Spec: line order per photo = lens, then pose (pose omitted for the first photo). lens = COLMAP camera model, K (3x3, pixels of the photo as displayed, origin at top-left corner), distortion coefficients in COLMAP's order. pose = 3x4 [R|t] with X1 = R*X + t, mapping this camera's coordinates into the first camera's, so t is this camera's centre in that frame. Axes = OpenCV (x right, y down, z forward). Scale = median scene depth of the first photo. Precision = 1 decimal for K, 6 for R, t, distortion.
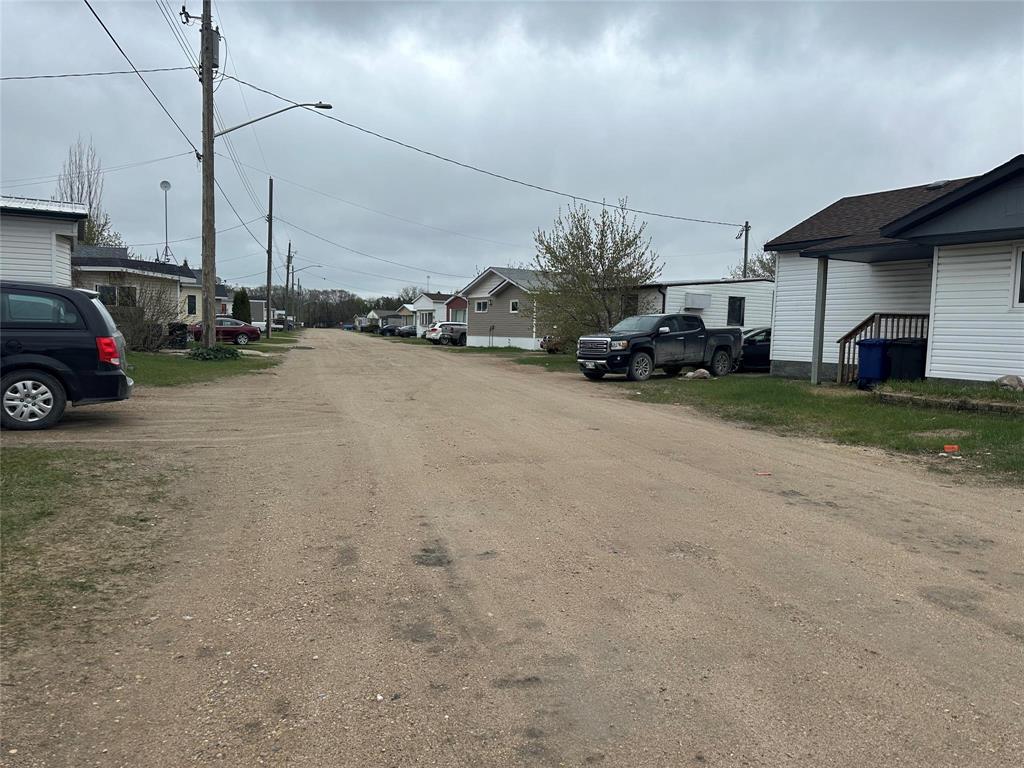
lens RADIAL K [[715.7, 0, 508.2], [0, 715.7, 386.6], [0, 0, 1]] dist [0.061606, -0.072657]
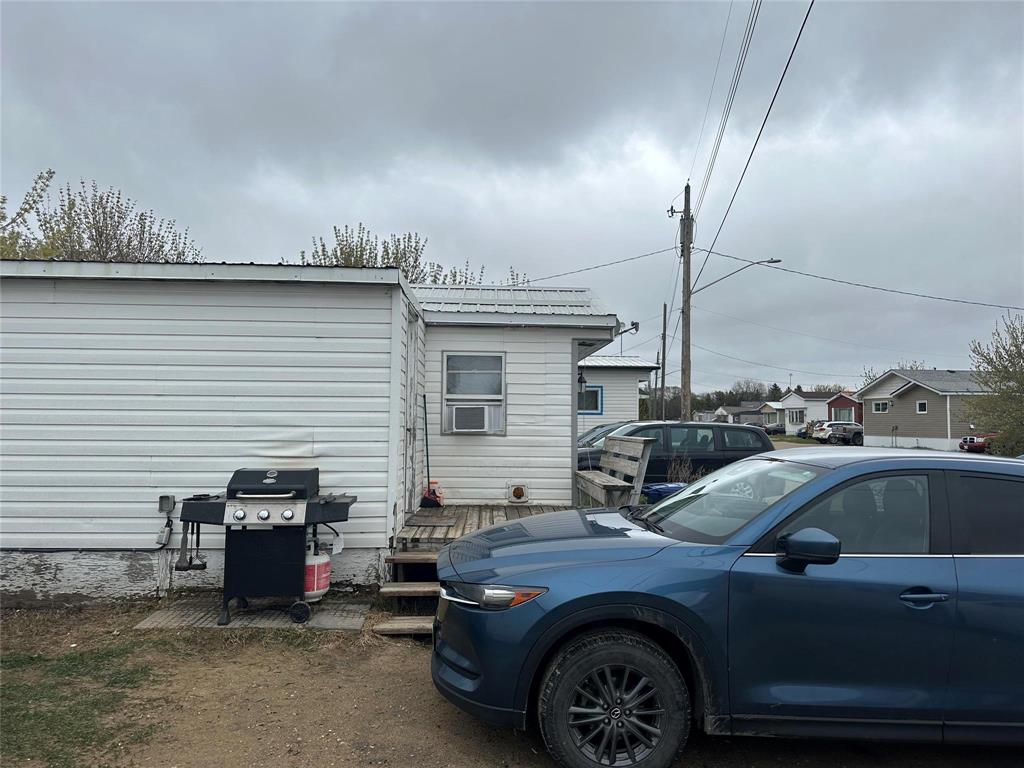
lens RADIAL K [[715.7, 0, 514.3], [0, 715.7, 381.7], [0, 0, 1]] dist [0.061606, -0.072657]
pose [[0.907266, -0.042306, -0.418424, -0.079547], [-0.015362, 0.990930, -0.133501, -0.001528], [0.420277, 0.127548, 0.898387, -0.160460]]
